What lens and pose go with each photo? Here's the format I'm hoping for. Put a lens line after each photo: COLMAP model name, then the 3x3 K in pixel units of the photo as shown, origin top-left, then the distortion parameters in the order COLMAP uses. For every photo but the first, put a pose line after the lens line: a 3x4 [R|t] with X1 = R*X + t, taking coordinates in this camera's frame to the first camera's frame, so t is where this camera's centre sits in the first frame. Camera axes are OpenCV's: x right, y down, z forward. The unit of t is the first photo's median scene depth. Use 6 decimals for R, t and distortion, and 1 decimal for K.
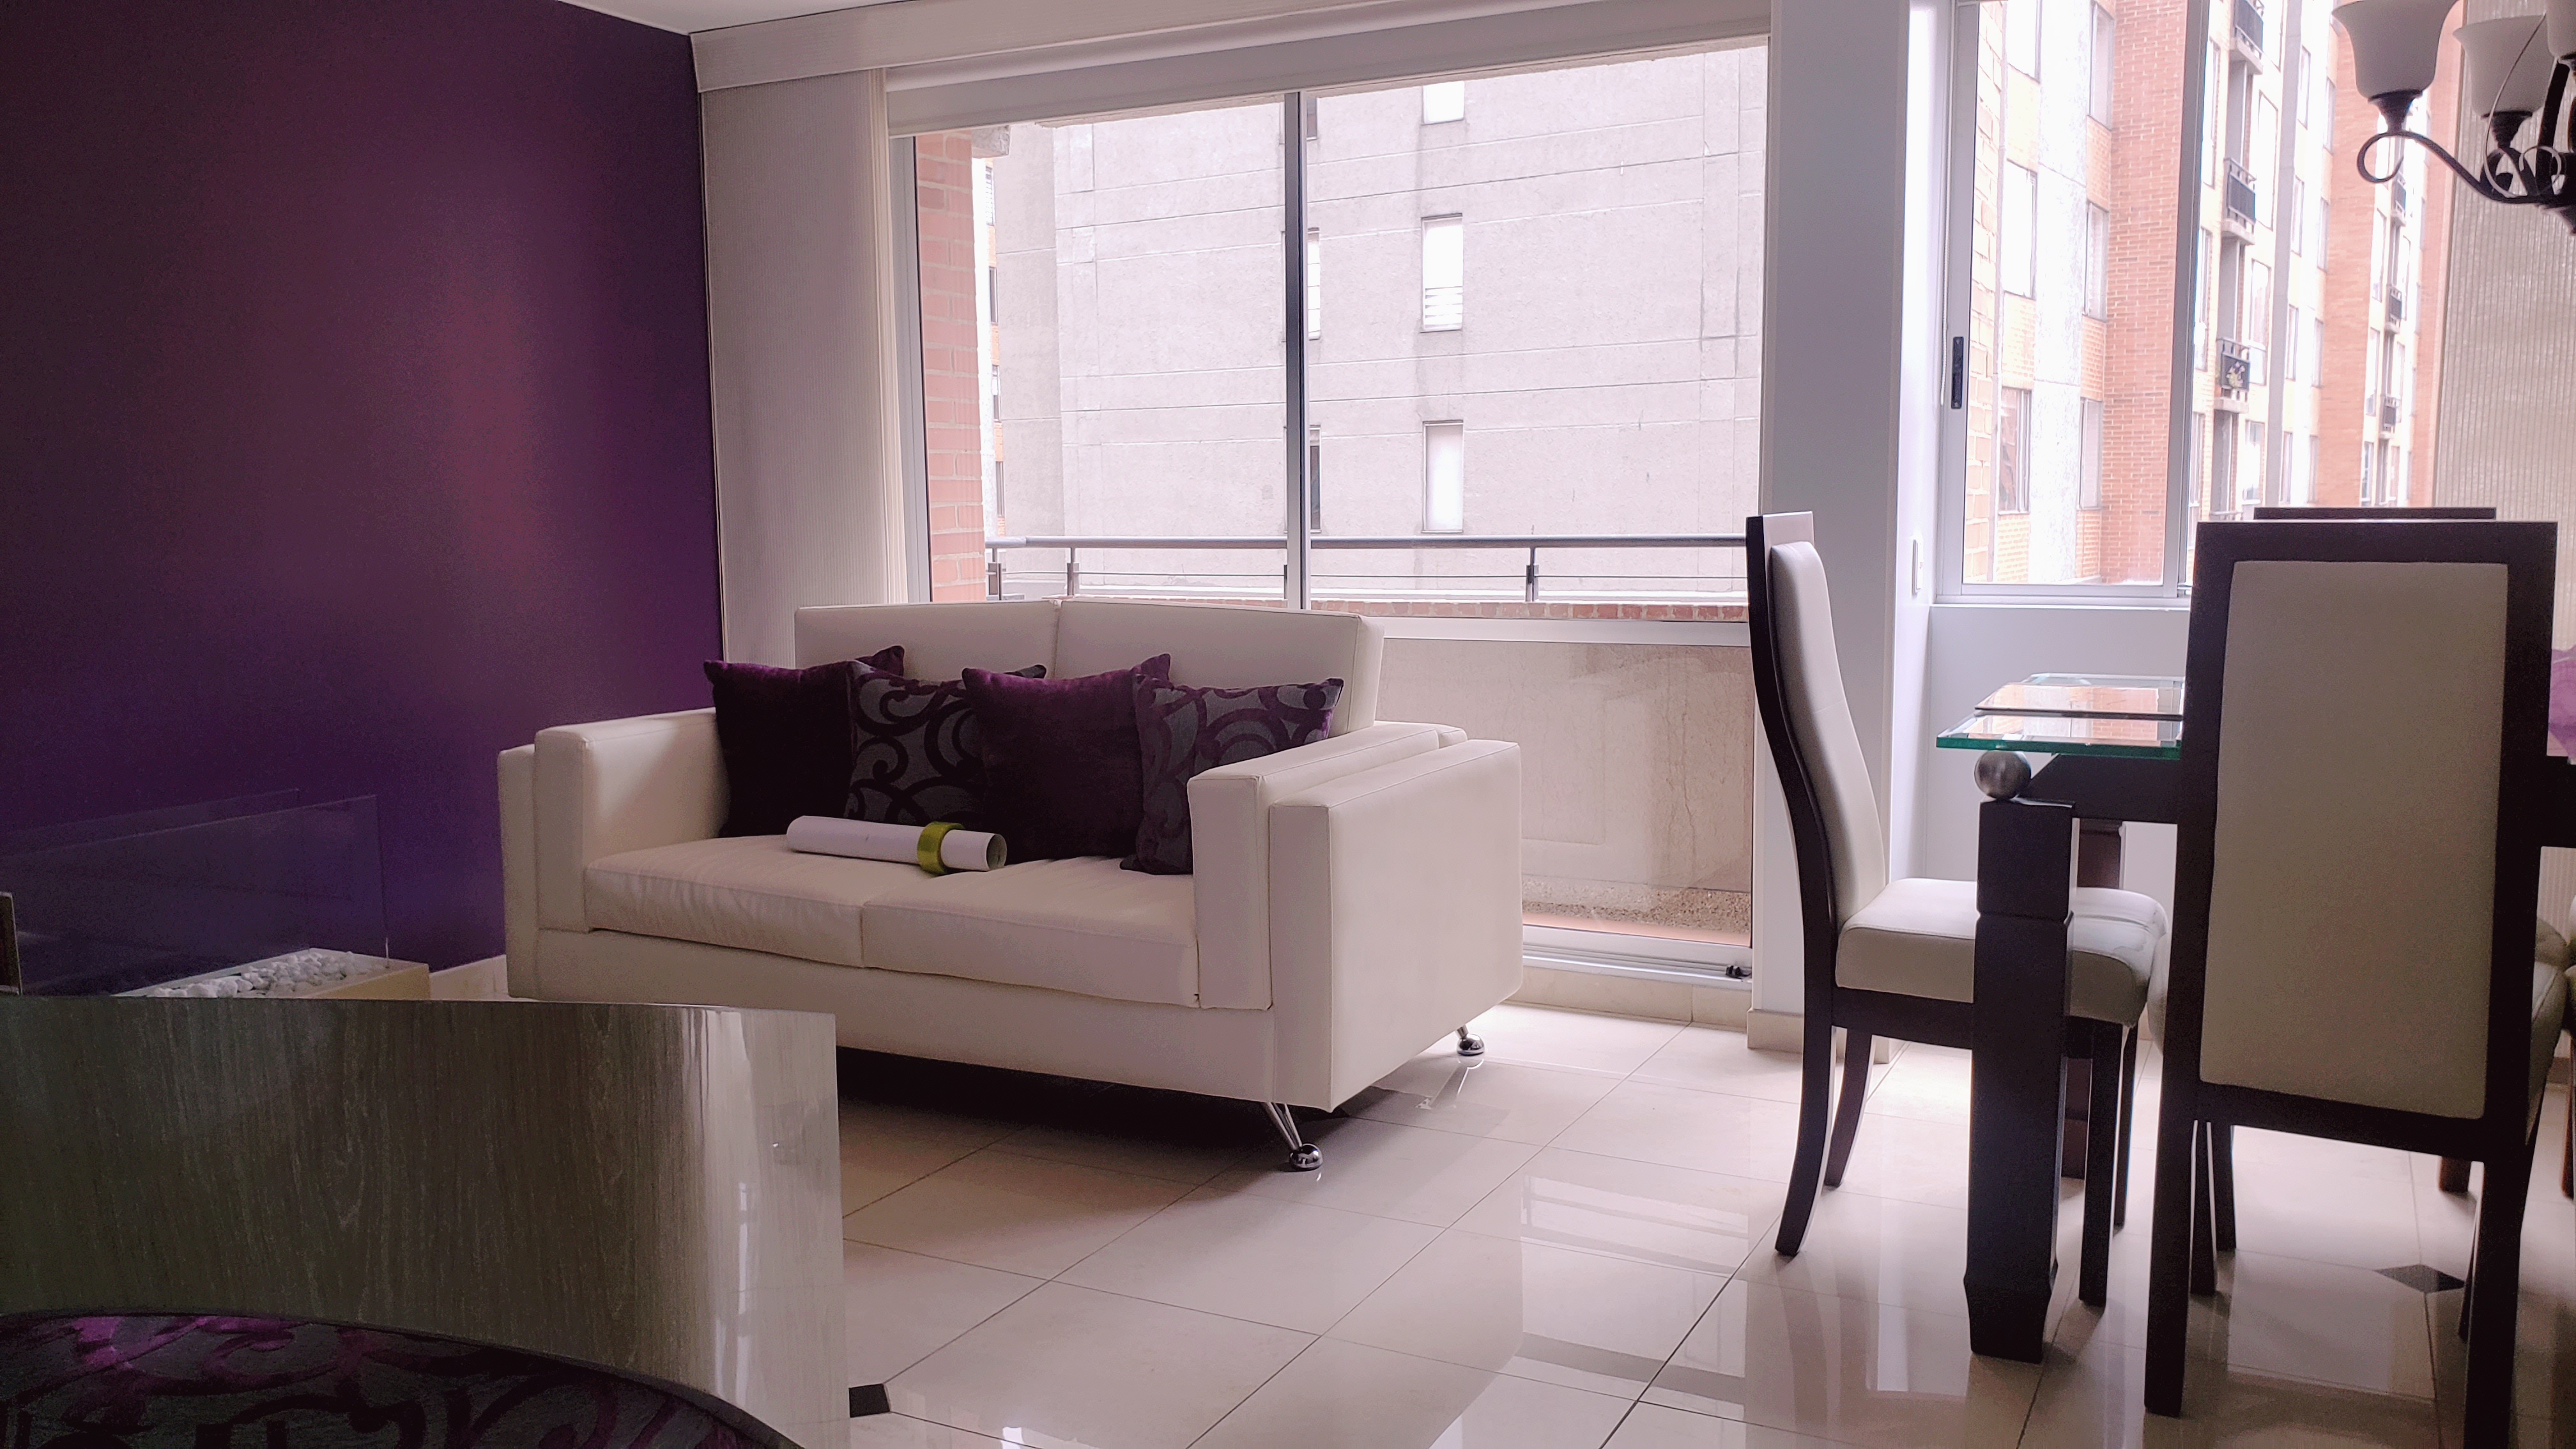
lens RADIAL K [[1984.5, 0, 1288.0], [0, 1984.5, 724.5], [0, 0, 1]] dist [0.048127, -0.005501]
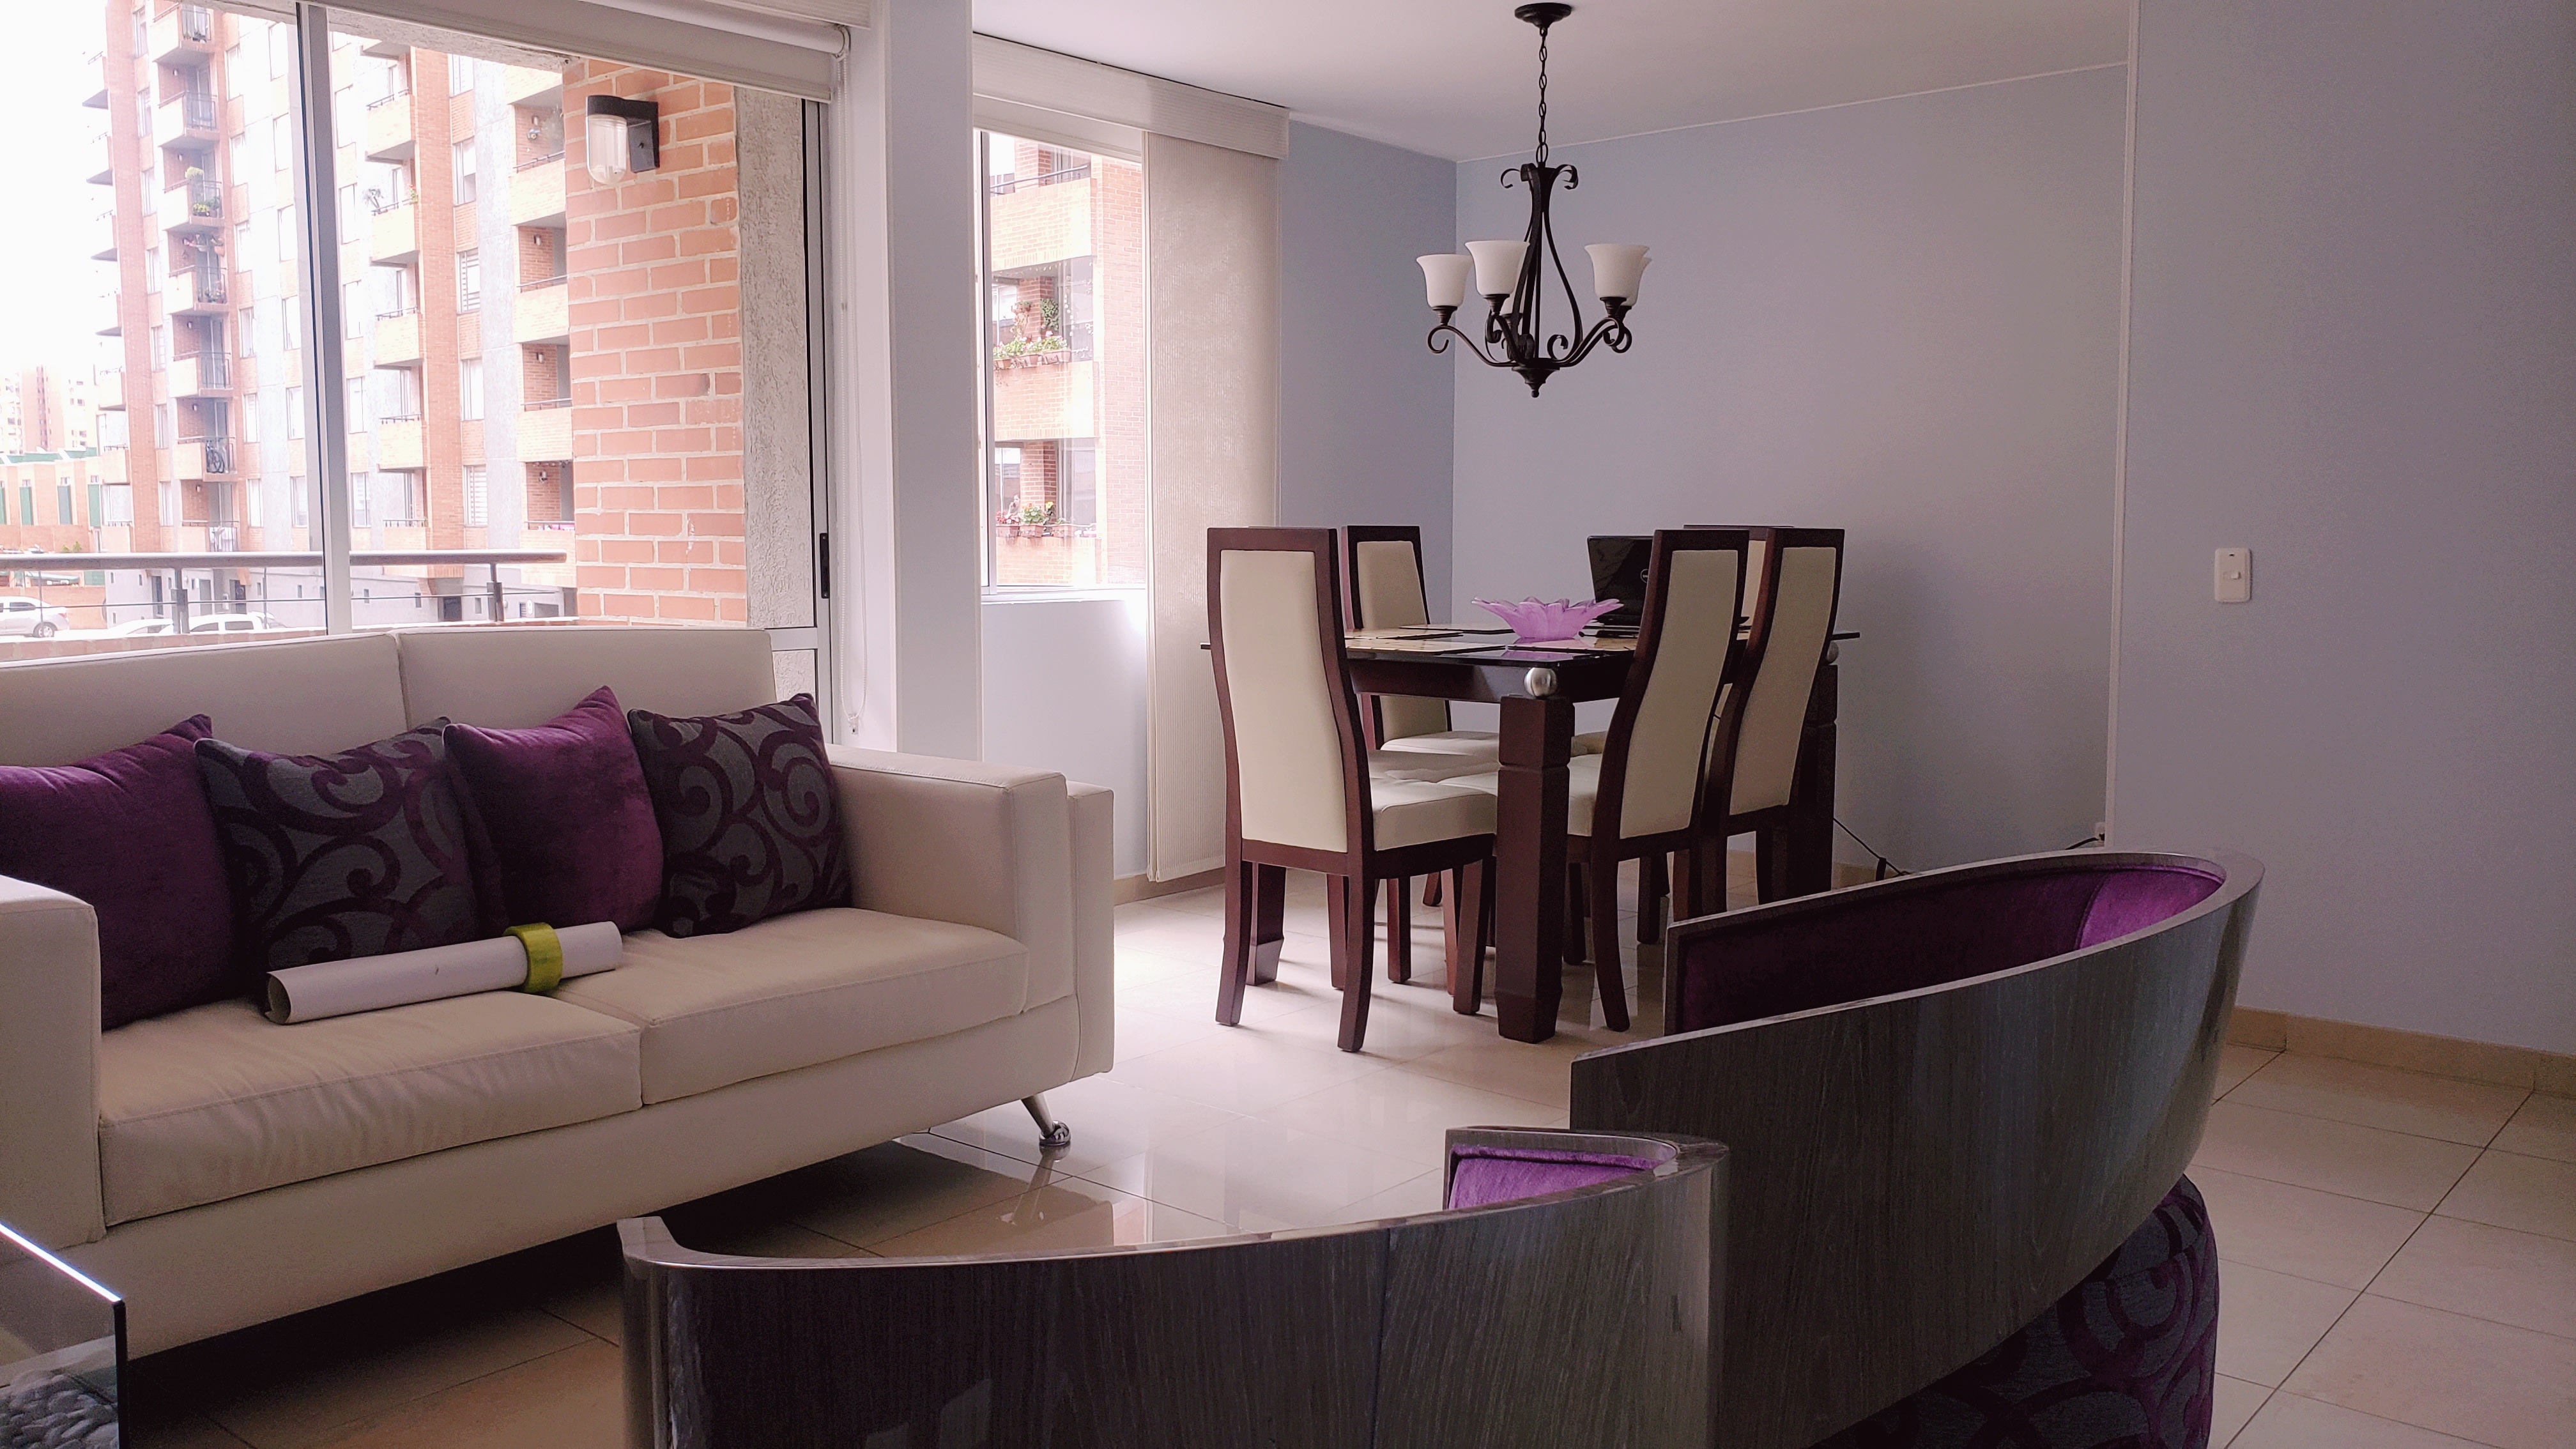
lens RADIAL K [[2028.7, 0, 1342.6], [0, 2028.7, 725.0], [0, 0, 1]] dist [0.001410, -0.003683]
pose [[0.204519, -0.088150, 0.974886, -0.852334], [0.110580, 0.991642, 0.066467, -0.042458], [-0.972597, 0.094209, 0.212557, 0.532001]]
